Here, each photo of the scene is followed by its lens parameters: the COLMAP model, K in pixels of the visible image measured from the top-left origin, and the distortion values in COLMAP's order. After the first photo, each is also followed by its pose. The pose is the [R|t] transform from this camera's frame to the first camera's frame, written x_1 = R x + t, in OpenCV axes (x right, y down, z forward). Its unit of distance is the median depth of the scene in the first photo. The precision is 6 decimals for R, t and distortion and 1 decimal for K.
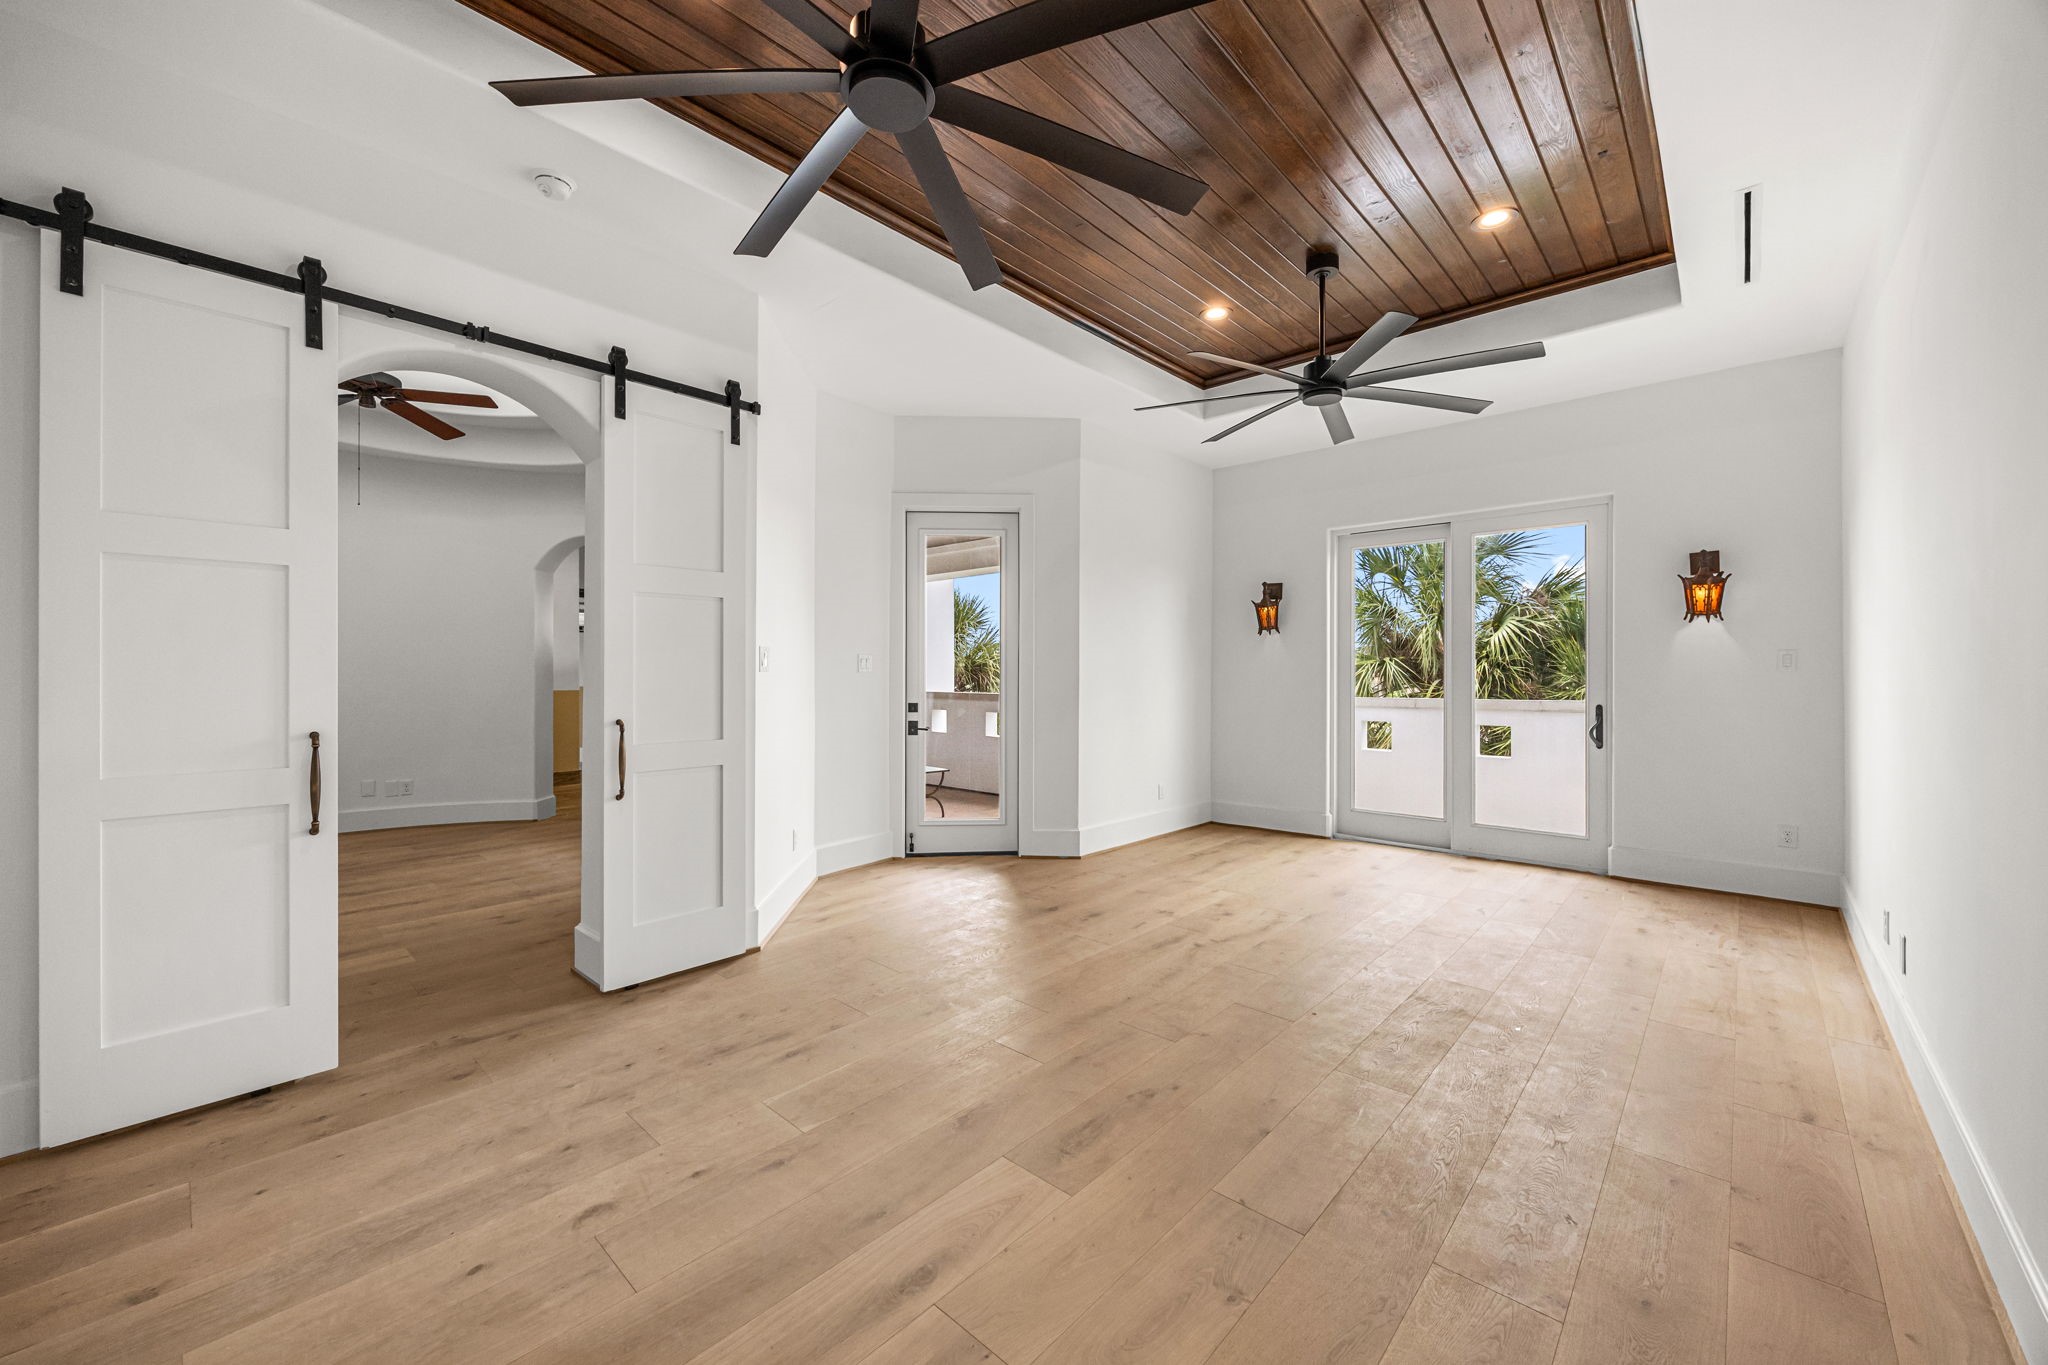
lens RADIAL K [[792.5, 0, 1020.7], [0, 792.5, 674.0], [0, 0, 1]] dist [0.000970, -0.000066]
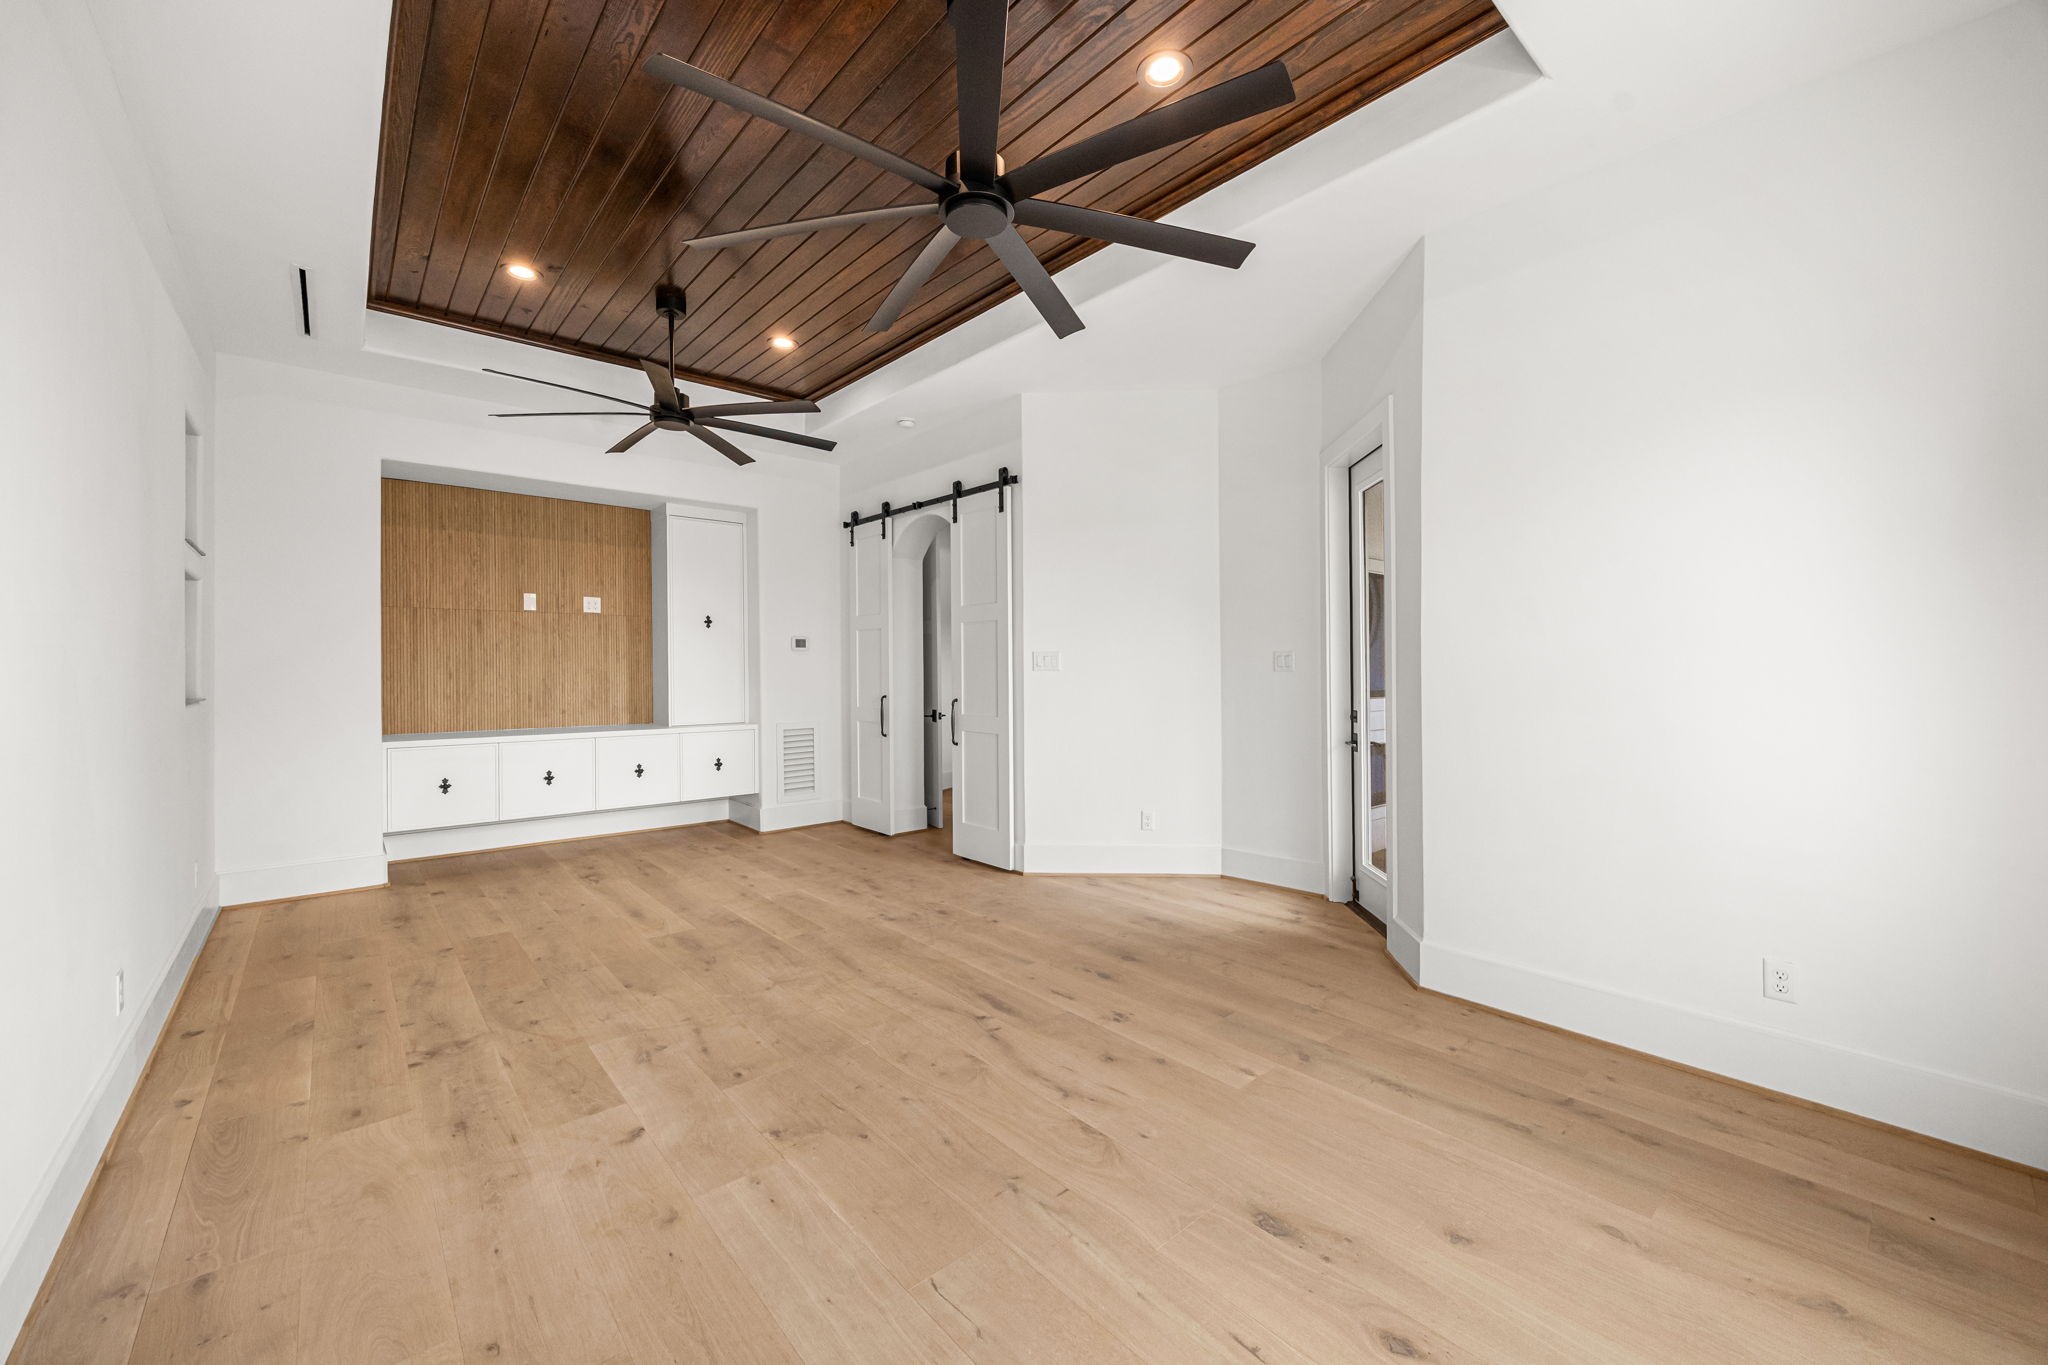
lens RADIAL K [[792.5, 0, 1020.3], [0, 792.5, 676.9], [0, 0, 1]] dist [0.000970, -0.000066]
pose [[-0.117061, 0.009248, -0.993082, 0.992330], [0.001314, 0.999957, 0.009157, -0.004556], [0.993124, -0.000233, -0.117068, 1.121893]]
